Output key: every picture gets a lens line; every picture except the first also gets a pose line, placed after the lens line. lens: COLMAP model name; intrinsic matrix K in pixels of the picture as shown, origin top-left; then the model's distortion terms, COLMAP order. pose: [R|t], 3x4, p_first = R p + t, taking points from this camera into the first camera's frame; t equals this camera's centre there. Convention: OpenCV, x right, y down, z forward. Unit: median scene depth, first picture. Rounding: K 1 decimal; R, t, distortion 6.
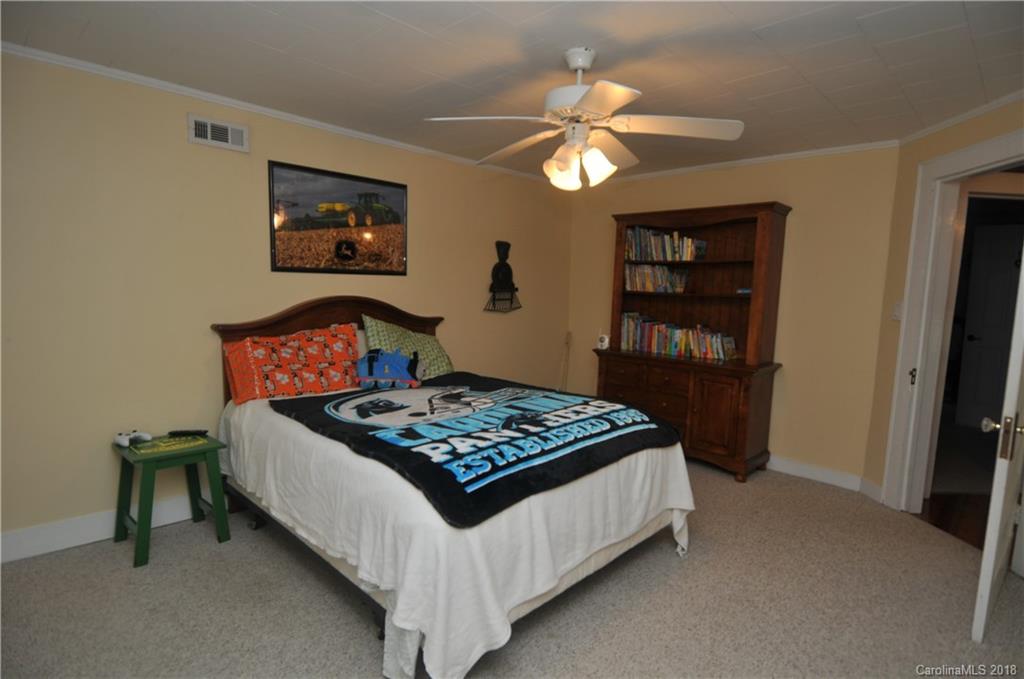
lens RADIAL K [[531.6, 0, 510.9], [0, 531.6, 343.9], [0, 0, 1]] dist [-0.000799, -0.001173]
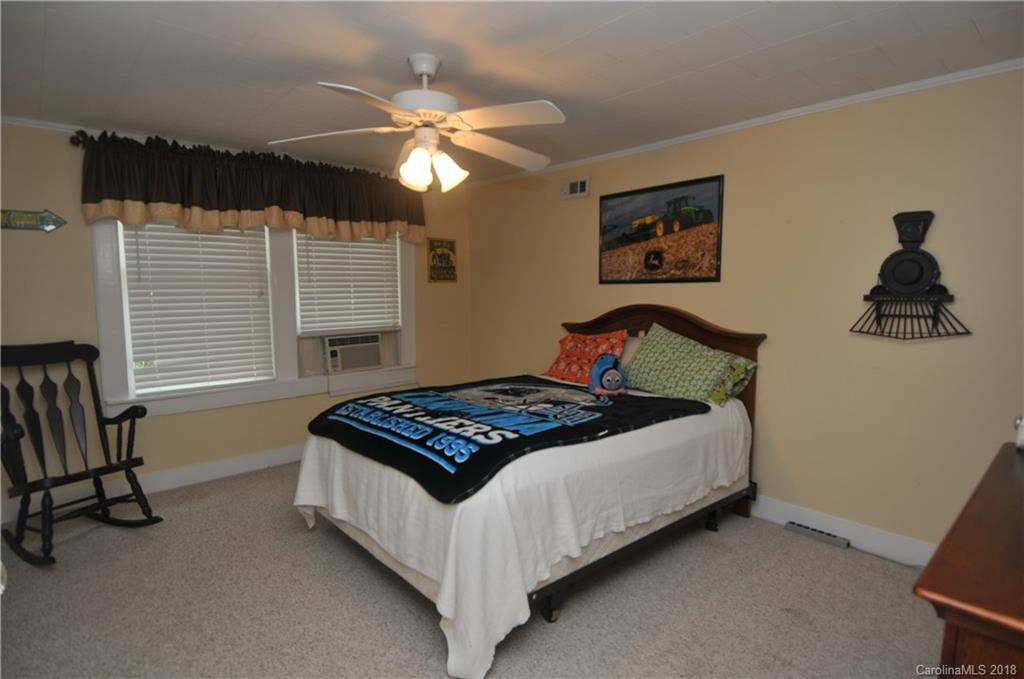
lens RADIAL K [[531.6, 0, 511.1], [0, 531.6, 337.9], [0, 0, 1]] dist [-0.000799, -0.001173]
pose [[-0.079728, 0.067074, -0.994557, 0.727695], [-0.106410, 0.991460, 0.075395, -0.074083], [0.991121, 0.111842, -0.071910, 0.800579]]
